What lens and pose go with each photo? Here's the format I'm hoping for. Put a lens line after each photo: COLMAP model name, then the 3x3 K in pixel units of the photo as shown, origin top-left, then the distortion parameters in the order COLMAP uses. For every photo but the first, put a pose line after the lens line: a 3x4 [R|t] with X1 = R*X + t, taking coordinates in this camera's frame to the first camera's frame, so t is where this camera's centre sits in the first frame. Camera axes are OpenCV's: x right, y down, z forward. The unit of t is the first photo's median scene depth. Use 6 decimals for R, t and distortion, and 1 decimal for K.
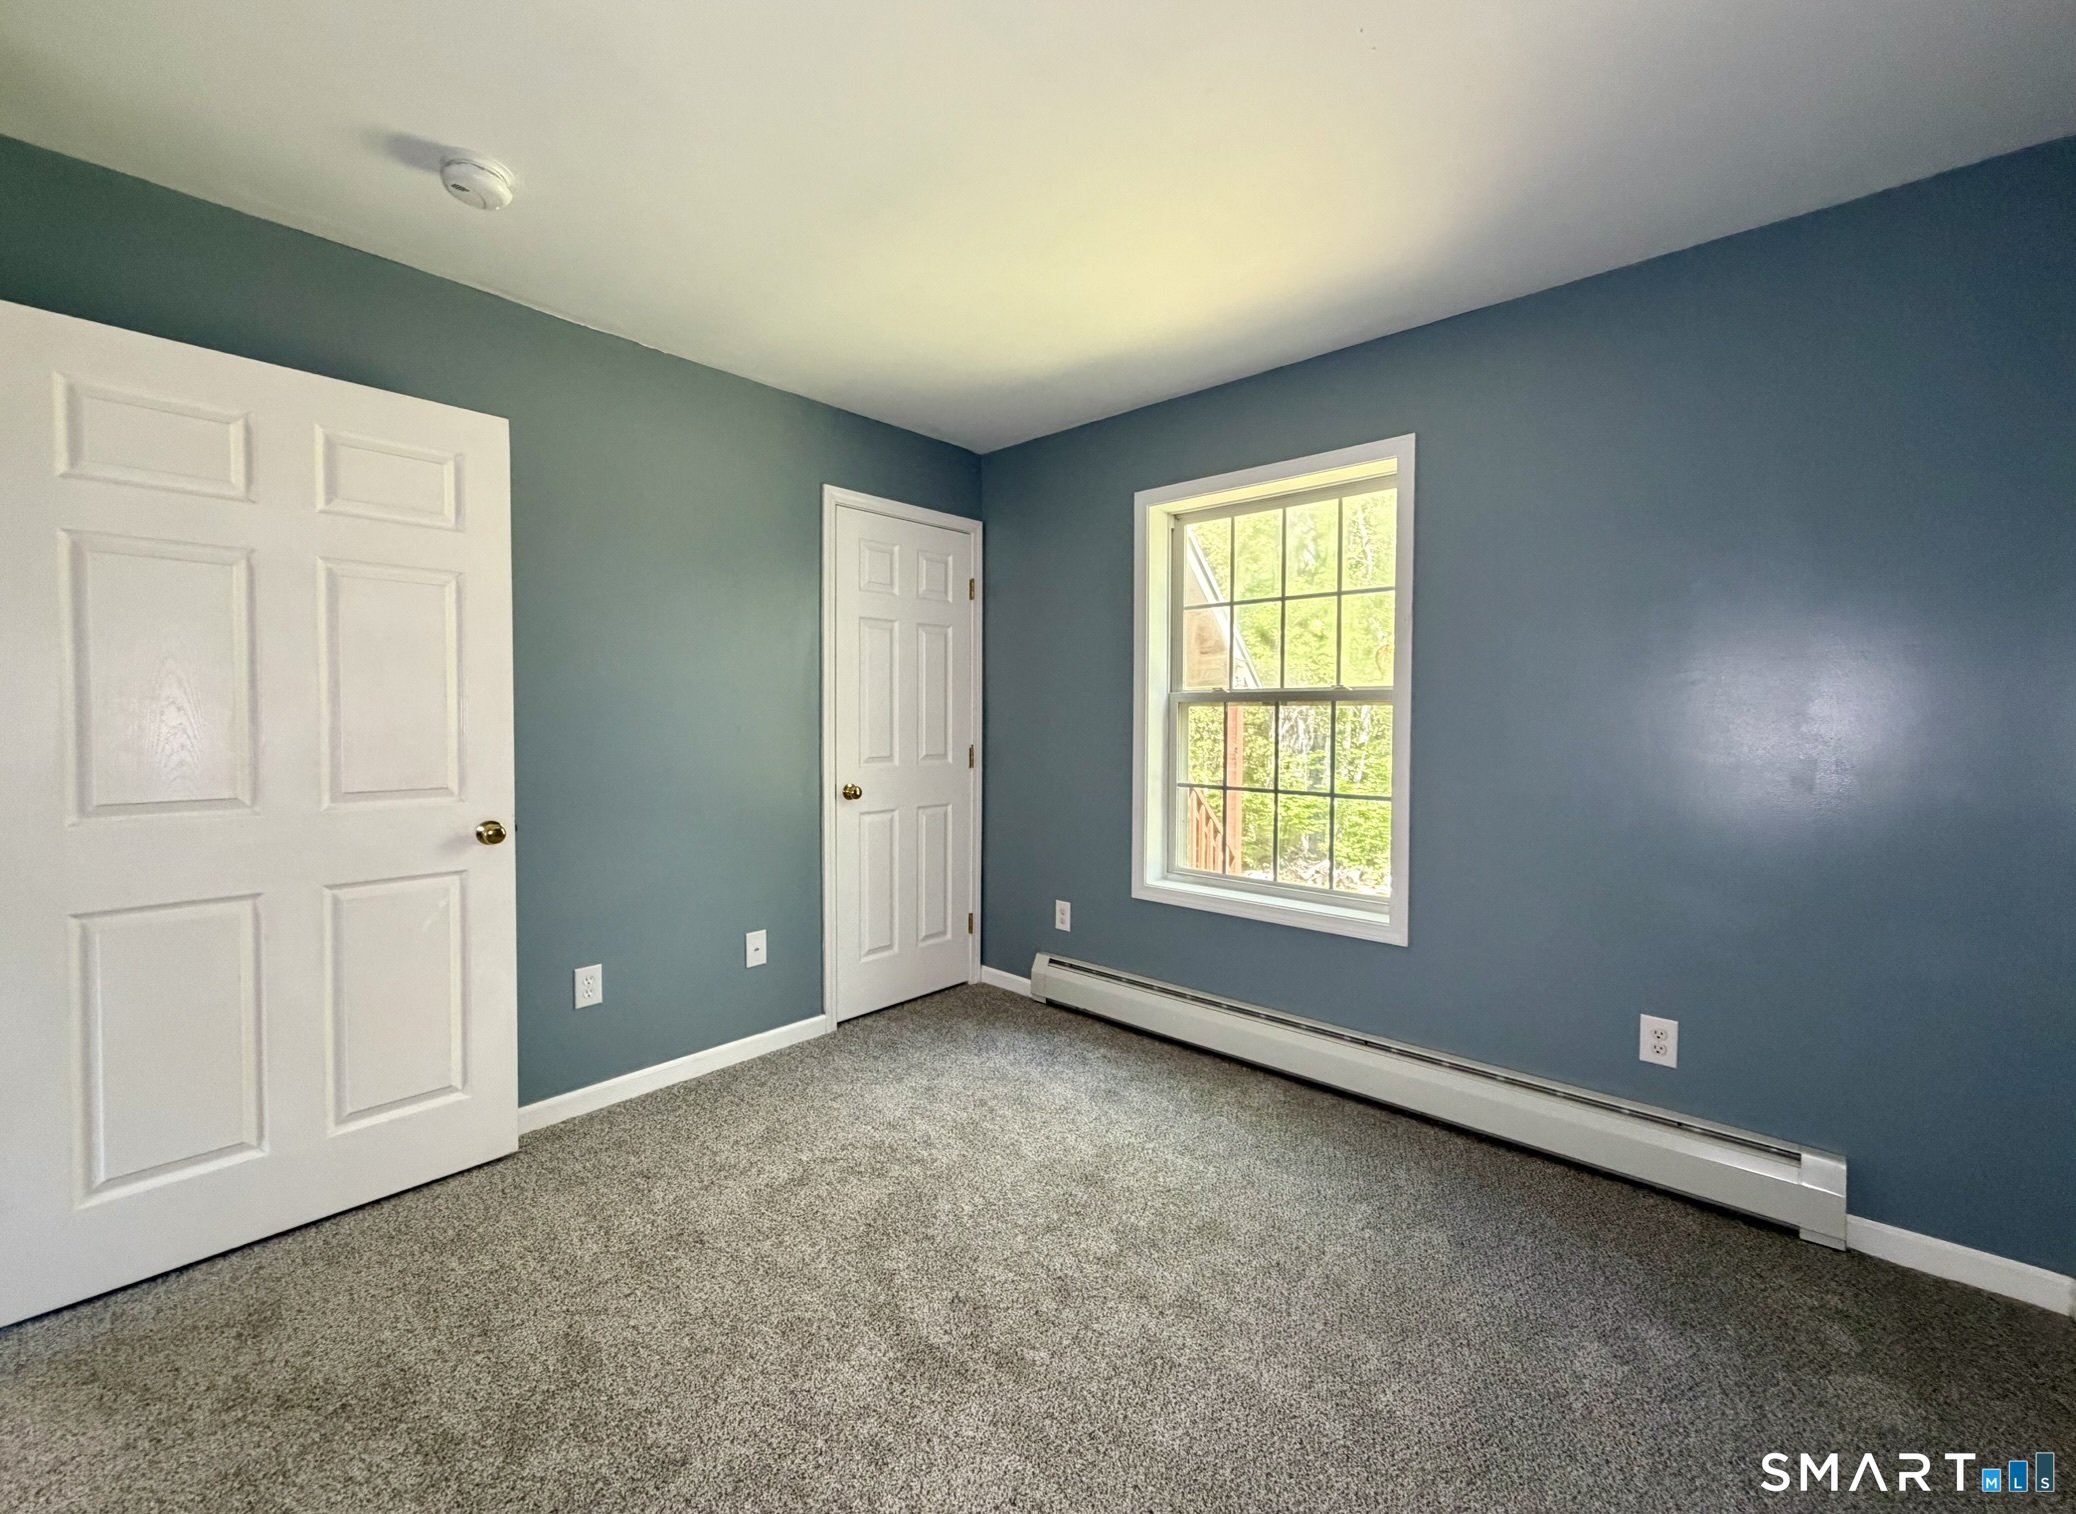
lens RADIAL K [[828.2, 0, 1031.6], [0, 828.2, 751.0], [0, 0, 1]] dist [0.001737, 0.000008]
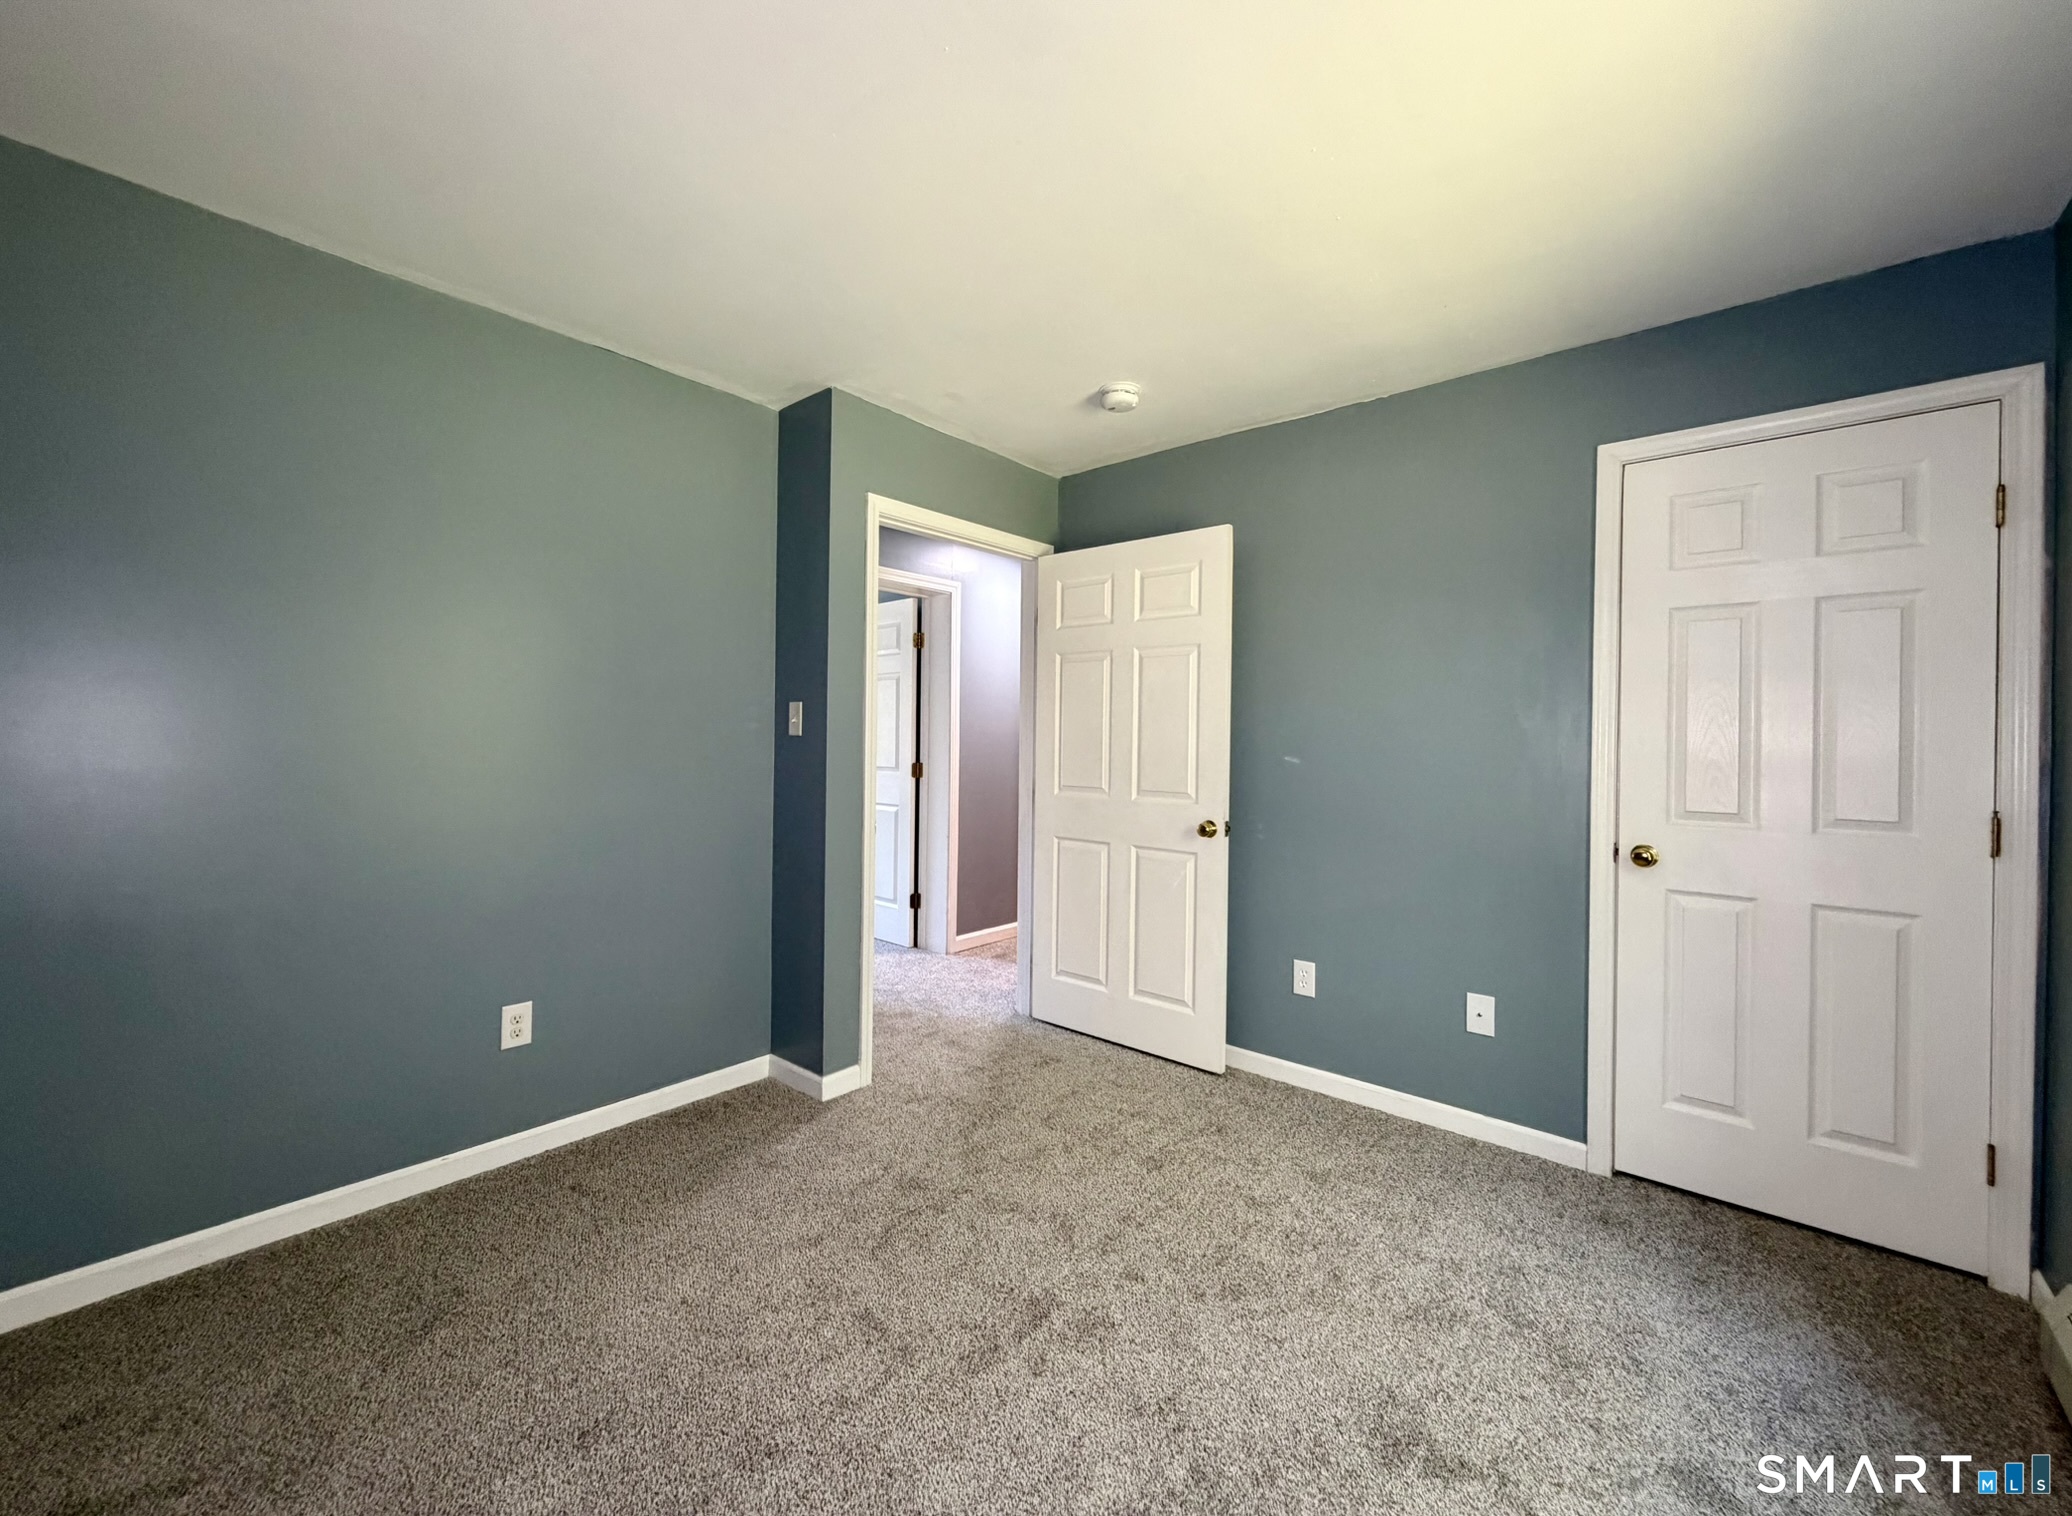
lens RADIAL K [[848.4, 0, 1028.9], [0, 848.4, 745.4], [0, 0, 1]] dist [0.000059, -0.000047]
pose [[0.013324, 0.008845, -0.999872, 0.590134], [-0.052861, 0.998569, 0.008129, -0.027370], [0.998513, 0.052746, 0.013773, 0.534813]]
